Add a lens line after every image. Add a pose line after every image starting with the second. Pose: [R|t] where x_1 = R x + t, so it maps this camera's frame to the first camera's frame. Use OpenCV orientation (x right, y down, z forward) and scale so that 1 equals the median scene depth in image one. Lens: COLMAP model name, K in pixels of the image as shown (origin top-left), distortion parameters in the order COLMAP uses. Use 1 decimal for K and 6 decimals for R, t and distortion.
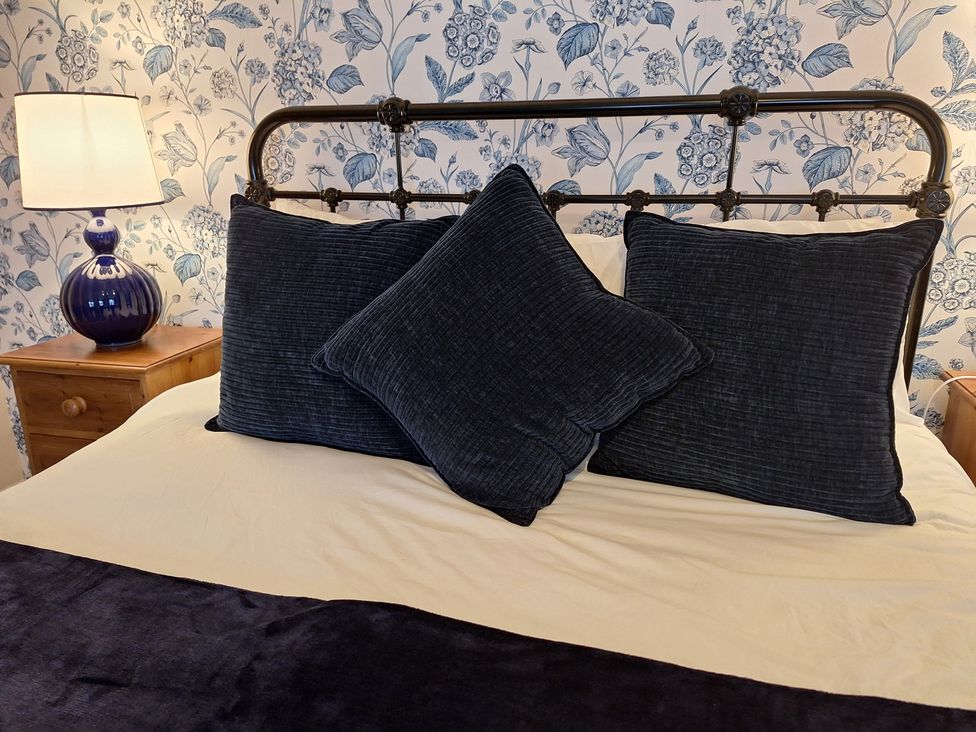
lens RADIAL K [[688.4, 0, 507.1], [0, 688.4, 362.6], [0, 0, 1]] dist [0.082724, -0.097786]
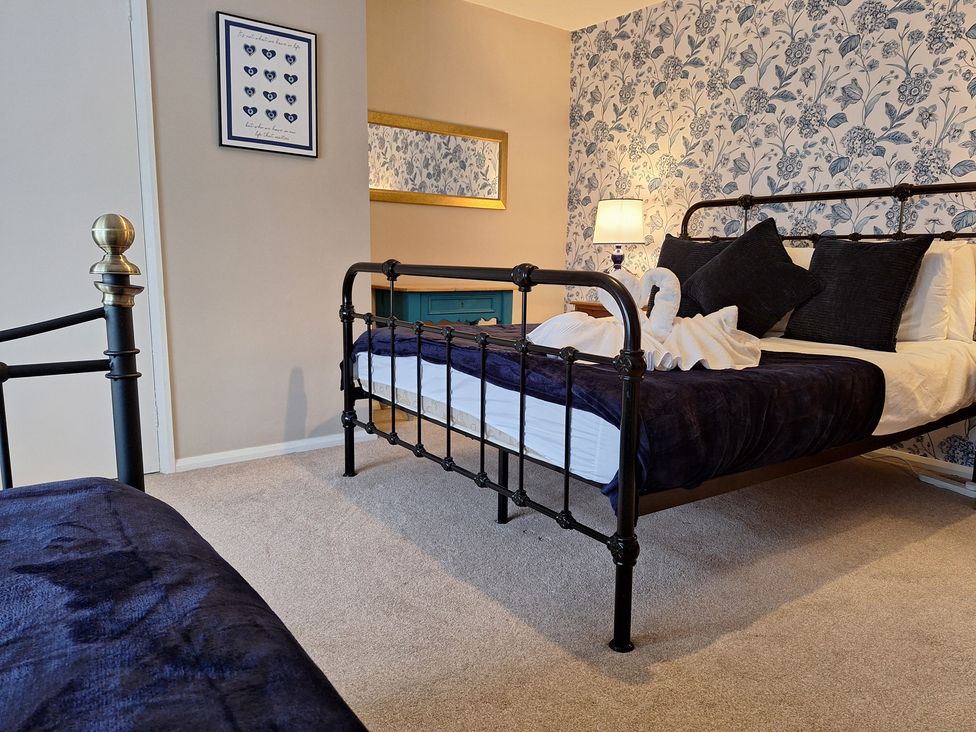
lens RADIAL K [[688.4, 0, 484.4], [0, 688.4, 362.0], [0, 0, 1]] dist [0.082724, -0.097786]
pose [[0.766261, 0.114991, -0.632156, 0.676394], [-0.202108, 0.977051, -0.067254, 0.470295], [0.609916, 0.179298, 0.771917, -1.158384]]
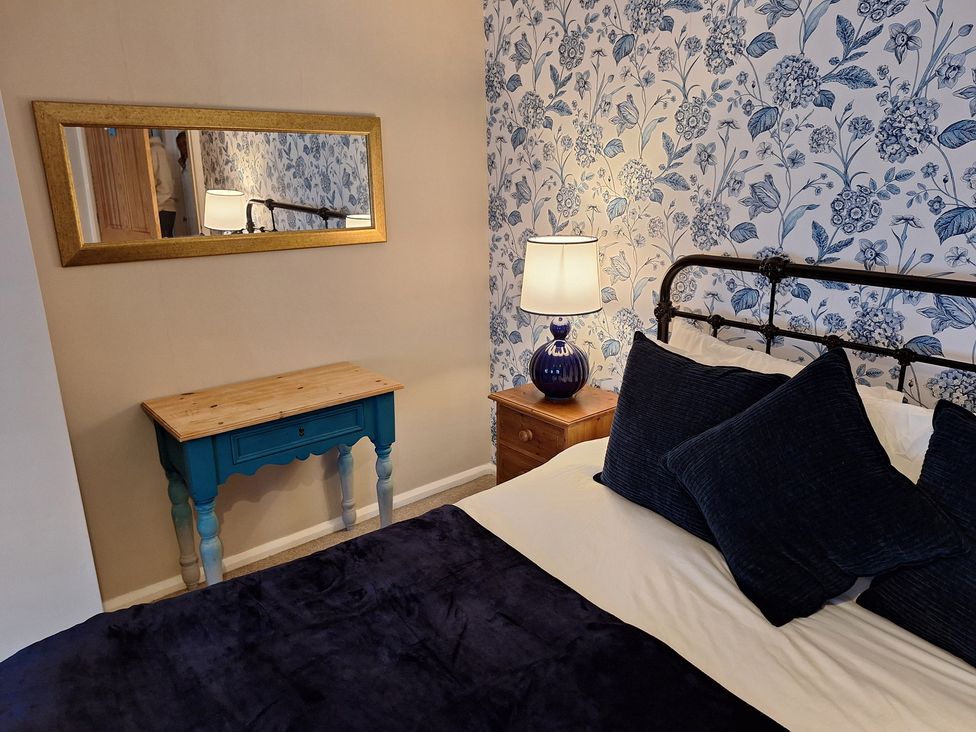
lens RADIAL K [[688.4, 0, 489.8], [0, 688.4, 372.5], [0, 0, 1]] dist [0.082724, -0.097786]
pose [[0.799634, 0.170435, -0.575793, 0.188356], [-0.168722, 0.984017, 0.056956, -0.160098], [0.576297, 0.051605, 0.815609, -0.323754]]
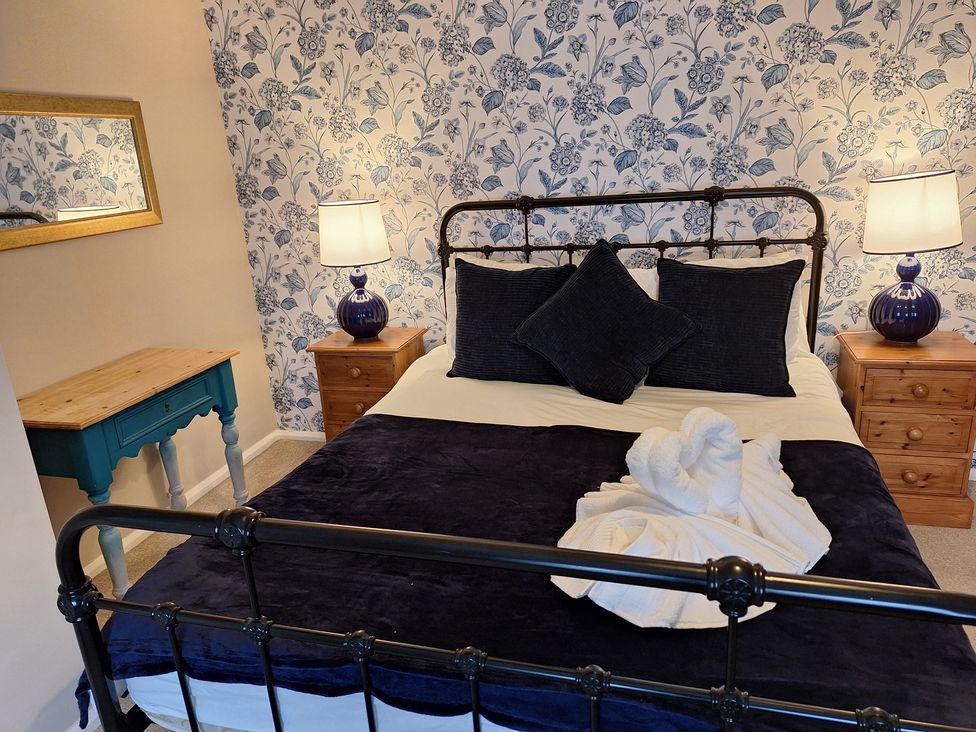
lens RADIAL K [[688.4, 0, 495.2], [0, 688.4, 372.2], [0, 0, 1]] dist [0.082724, -0.097786]
pose [[0.998179, -0.043032, -0.042278, -0.184622], [0.043997, 0.998786, 0.022149, 0.039420], [0.041274, -0.023968, 0.998860, -0.836882]]
